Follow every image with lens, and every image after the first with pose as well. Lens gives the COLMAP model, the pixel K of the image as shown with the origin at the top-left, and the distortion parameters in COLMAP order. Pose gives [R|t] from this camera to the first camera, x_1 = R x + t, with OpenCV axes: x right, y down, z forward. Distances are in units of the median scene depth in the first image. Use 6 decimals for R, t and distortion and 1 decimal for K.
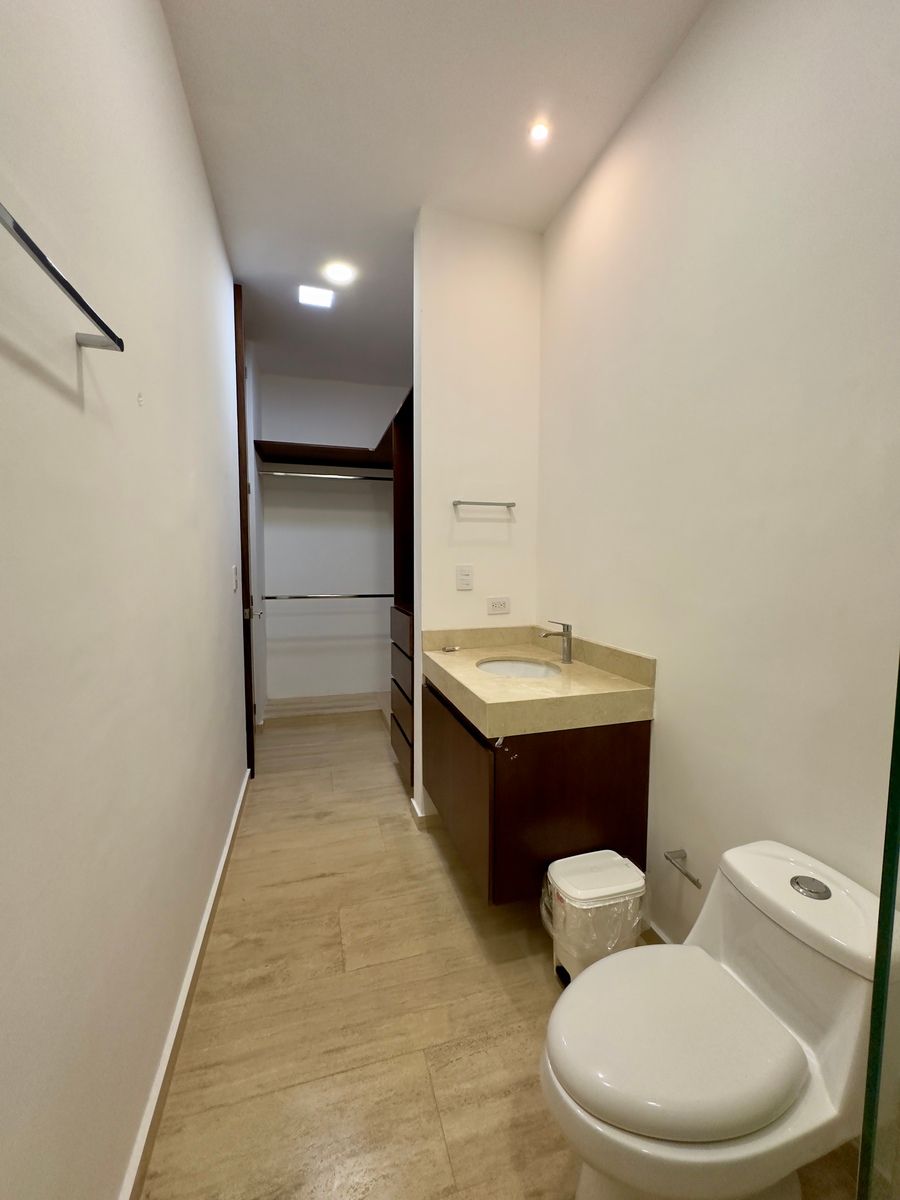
lens RADIAL K [[479.4, 0, 452.2], [0, 479.4, 598.5], [0, 0, 1]] dist [-0.000835, 0.000534]
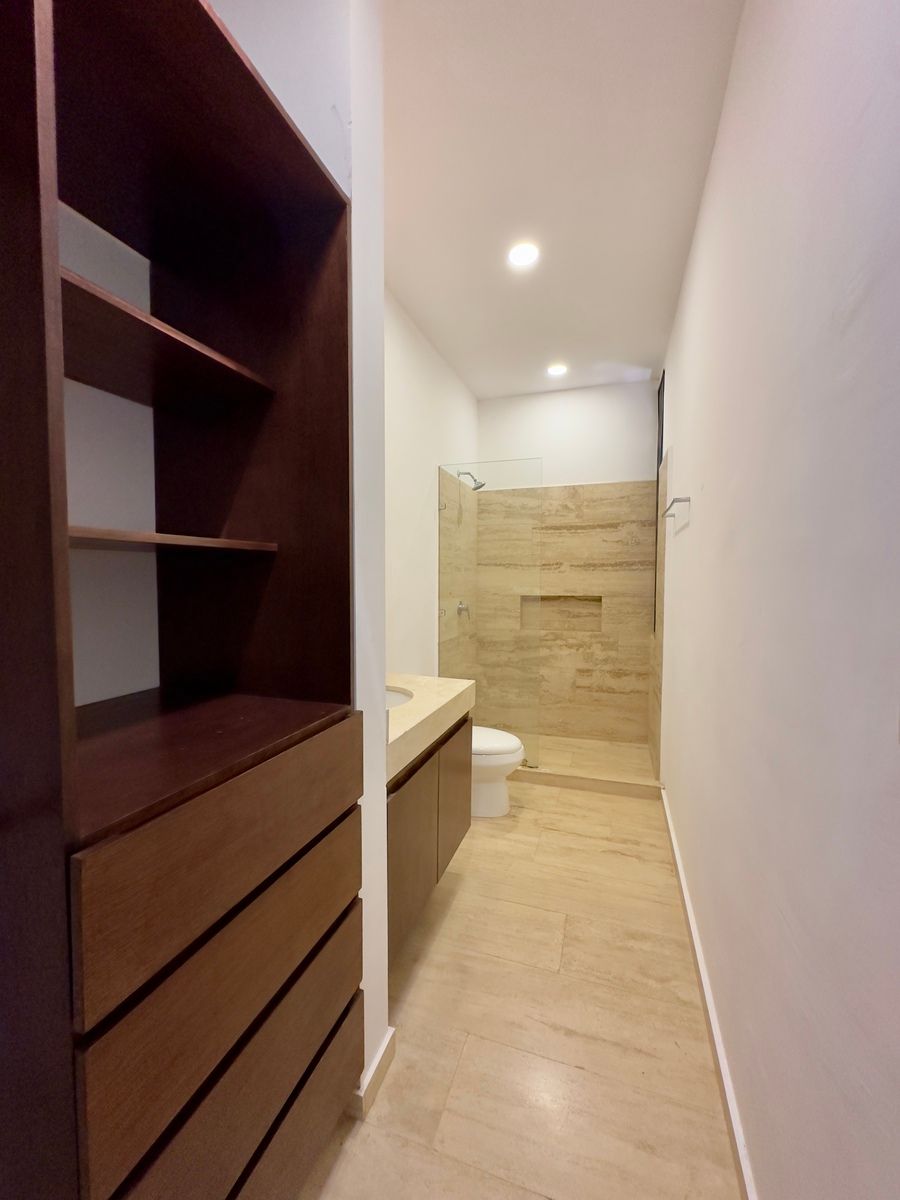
lens RADIAL K [[479.4, 0, 450.5], [0, 479.4, 599.0], [0, 0, 1]] dist [-0.000835, 0.000534]
pose [[-0.813019, -0.033867, 0.581251, -0.617346], [0.039654, 0.992768, 0.113308, -0.171677], [-0.580885, 0.115171, -0.805797, 1.905427]]
